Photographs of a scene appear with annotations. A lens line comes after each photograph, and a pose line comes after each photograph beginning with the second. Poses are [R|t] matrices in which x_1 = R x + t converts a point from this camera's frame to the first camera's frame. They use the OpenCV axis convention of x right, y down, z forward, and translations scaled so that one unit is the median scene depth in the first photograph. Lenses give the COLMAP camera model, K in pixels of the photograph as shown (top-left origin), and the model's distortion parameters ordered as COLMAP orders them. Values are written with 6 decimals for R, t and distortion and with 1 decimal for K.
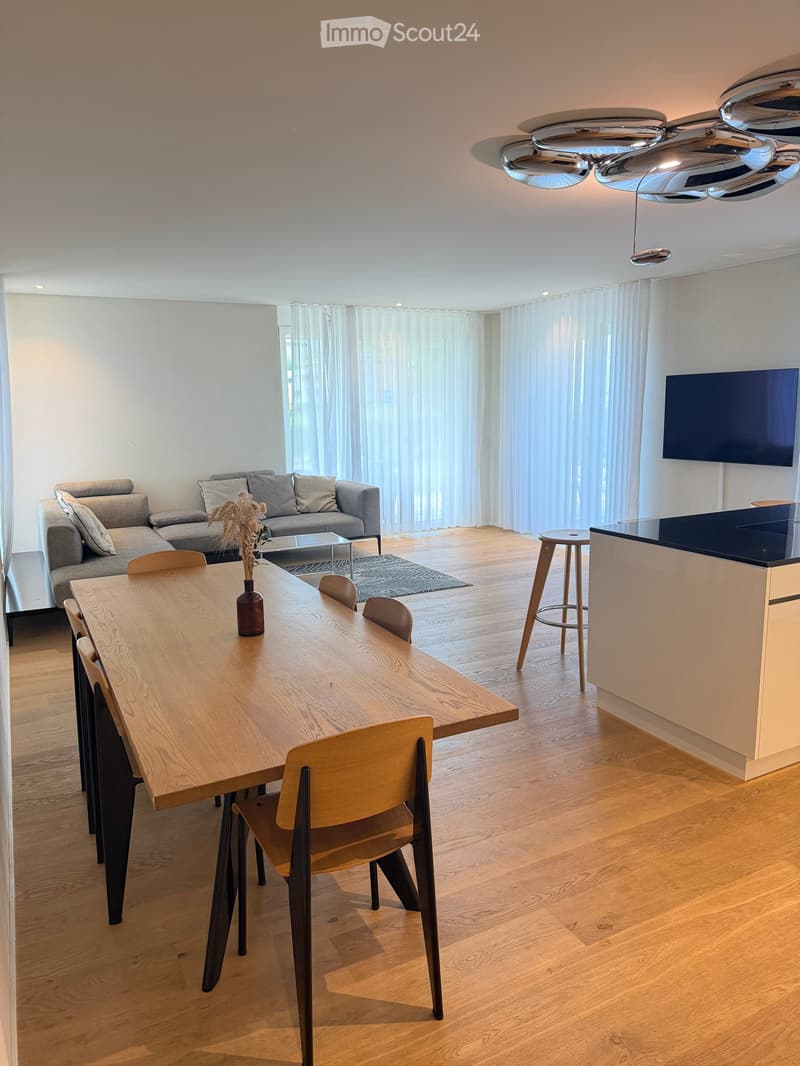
lens RADIAL K [[755.1, 0, 400.2], [0, 755.1, 530.9], [0, 0, 1]] dist [0.050156, -0.057920]
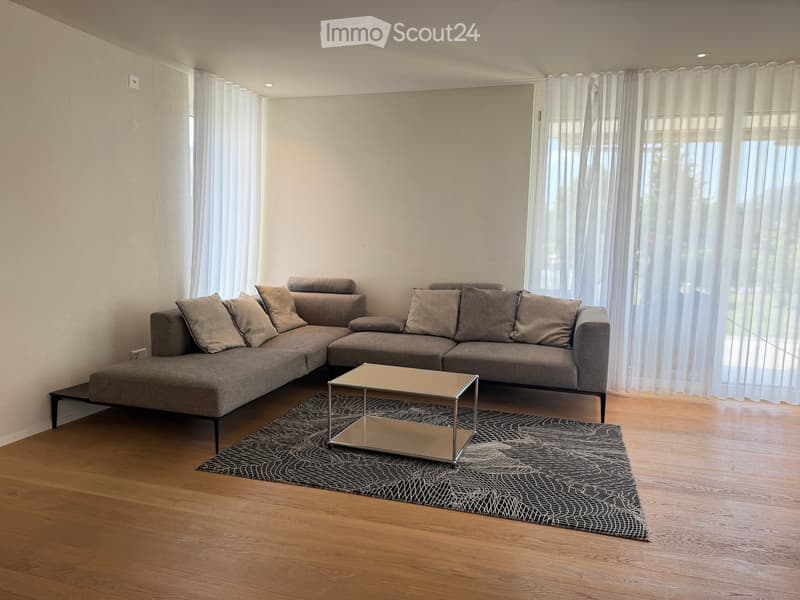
lens RADIAL K [[566.0, 0, 401.3], [0, 566.0, 291.6], [0, 0, 1]] dist [0.102254, -0.161069]
pose [[0.712689, 0.097873, -0.694619, 0.384910], [-0.149681, 0.988631, -0.014276, -0.100274], [0.685325, 0.114146, 0.719236, 1.023012]]
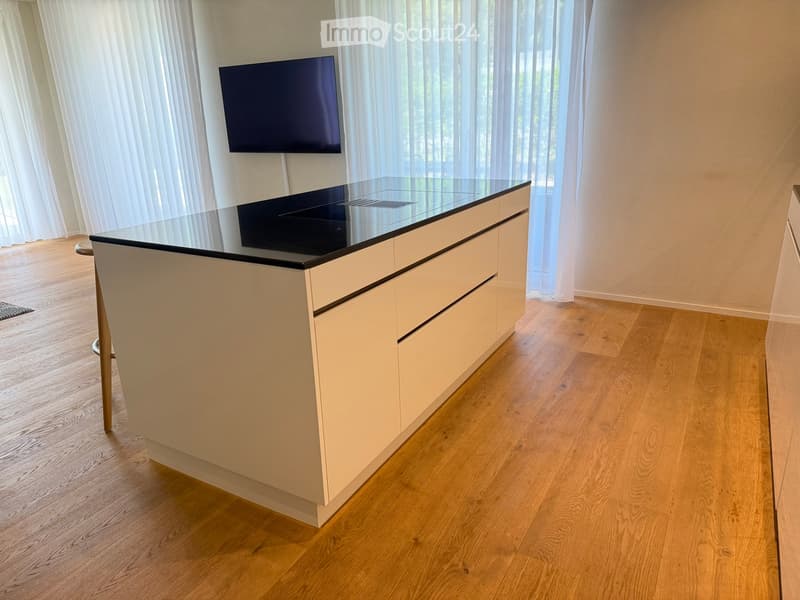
lens RADIAL K [[566.7, 0, 400.0], [0, 566.7, 300.0], [0, 0, 1]] dist [0.050156, -0.057920]
pose [[0.847120, -0.181054, 0.499607, 0.217560], [0.111899, 0.979864, 0.165364, -0.001859], [-0.519487, -0.084178, 0.850322, 0.375206]]
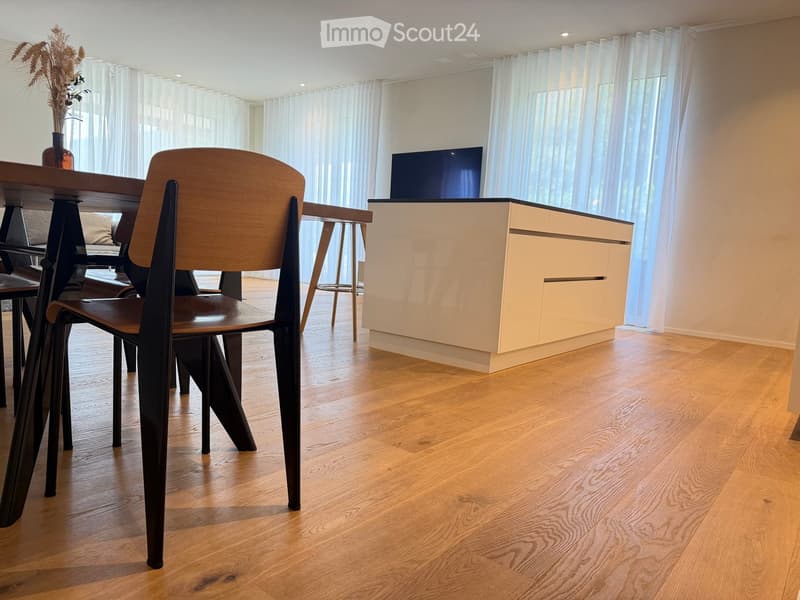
lens RADIAL K [[556.0, 0, 394.9], [0, 556.0, 302.2], [0, 0, 1]] dist [0.121153, -0.134476]
pose [[0.920342, 0.025869, 0.390259, -0.061378], [-0.006083, 0.998636, -0.051850, 0.210661], [-0.391068, 0.045346, 0.919244, 0.143776]]
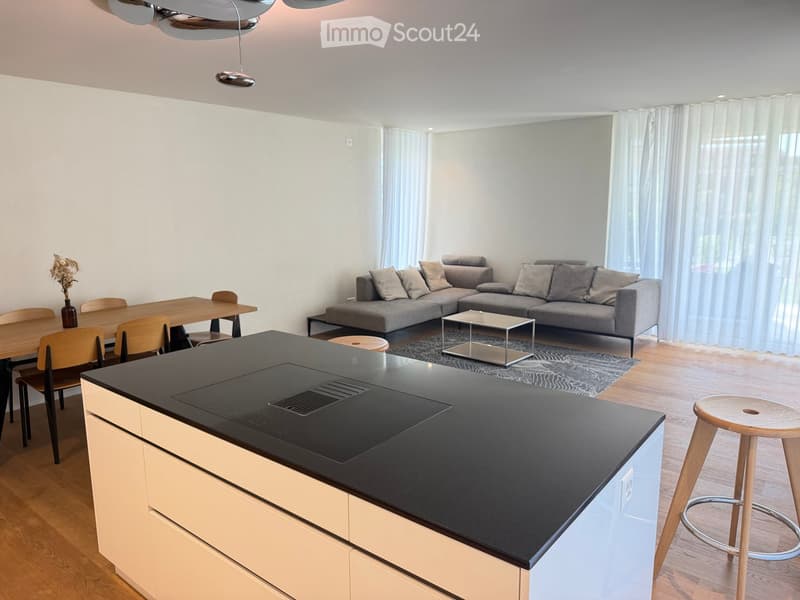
lens RADIAL K [[568.8, 0, 387.4], [0, 568.8, 285.9], [0, 0, 1]] dist [-0.001235, -0.003493]
pose [[0.389094, 0.146527, -0.909470, 1.050300], [-0.150538, 0.984111, 0.094149, -0.168031], [0.908814, 0.100277, 0.404970, 0.817610]]
